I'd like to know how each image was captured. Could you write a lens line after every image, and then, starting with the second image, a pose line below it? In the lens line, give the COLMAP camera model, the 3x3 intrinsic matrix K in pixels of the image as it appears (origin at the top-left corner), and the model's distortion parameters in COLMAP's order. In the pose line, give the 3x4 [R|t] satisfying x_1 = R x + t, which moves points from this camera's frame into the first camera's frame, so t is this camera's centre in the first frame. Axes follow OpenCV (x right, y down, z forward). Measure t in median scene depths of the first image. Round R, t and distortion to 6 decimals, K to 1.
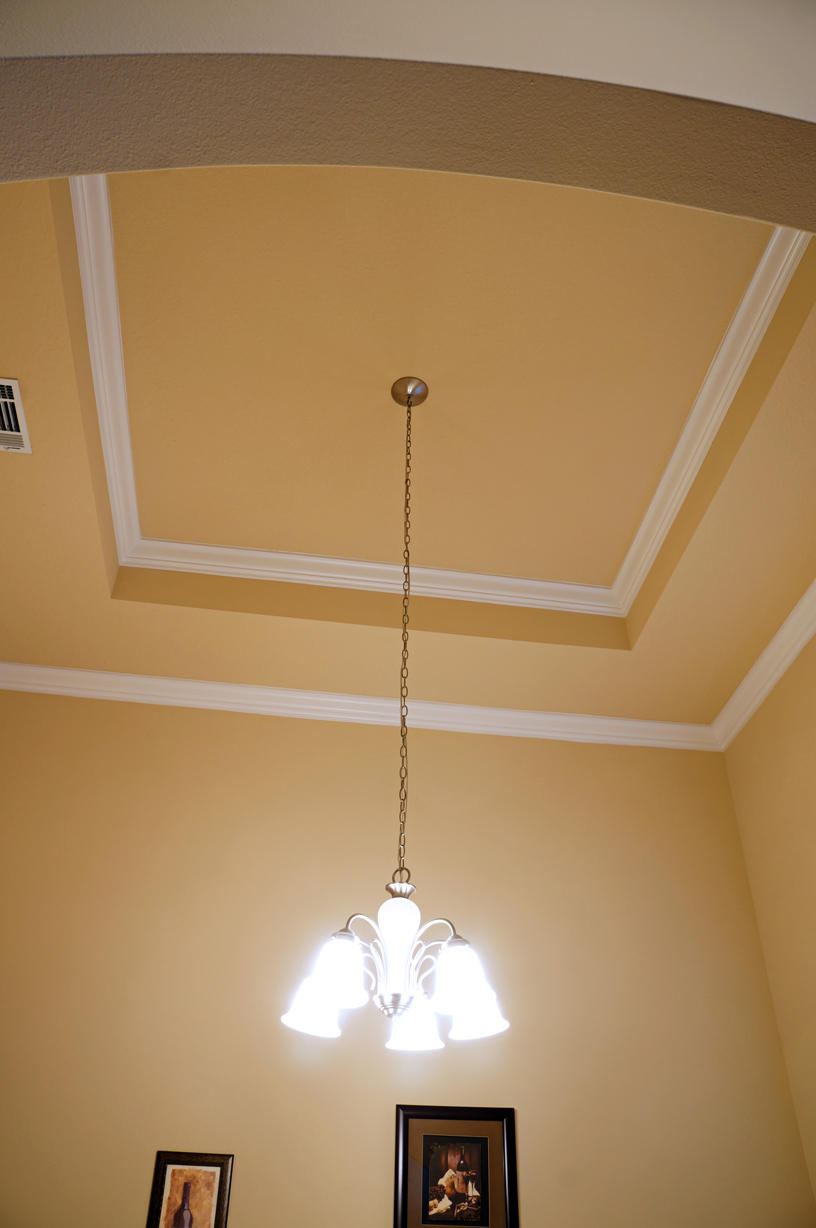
lens RADIAL K [[946.0, 0, 408.0], [0, 946.0, 614.0], [0, 0, 1]] dist [-0.176292, 0.127943]
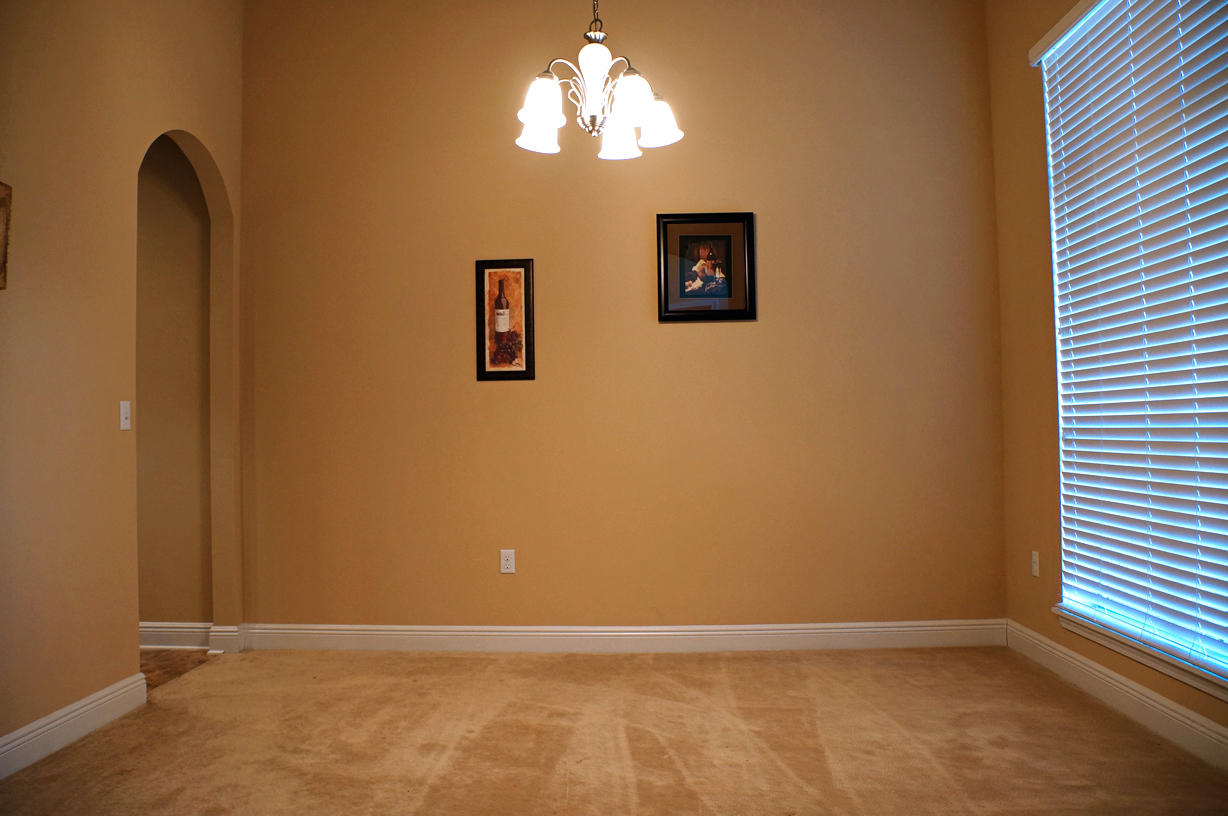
lens RADIAL K [[946.0, 0, 614.0], [0, 946.0, 408.0], [0, 0, 1]] dist [-0.176292, 0.127943]
pose [[0.987805, -0.032661, -0.152231, 0.128024], [0.119437, 0.786188, 0.606336, -0.044689], [0.099879, -0.617124, 0.780501, -0.196959]]
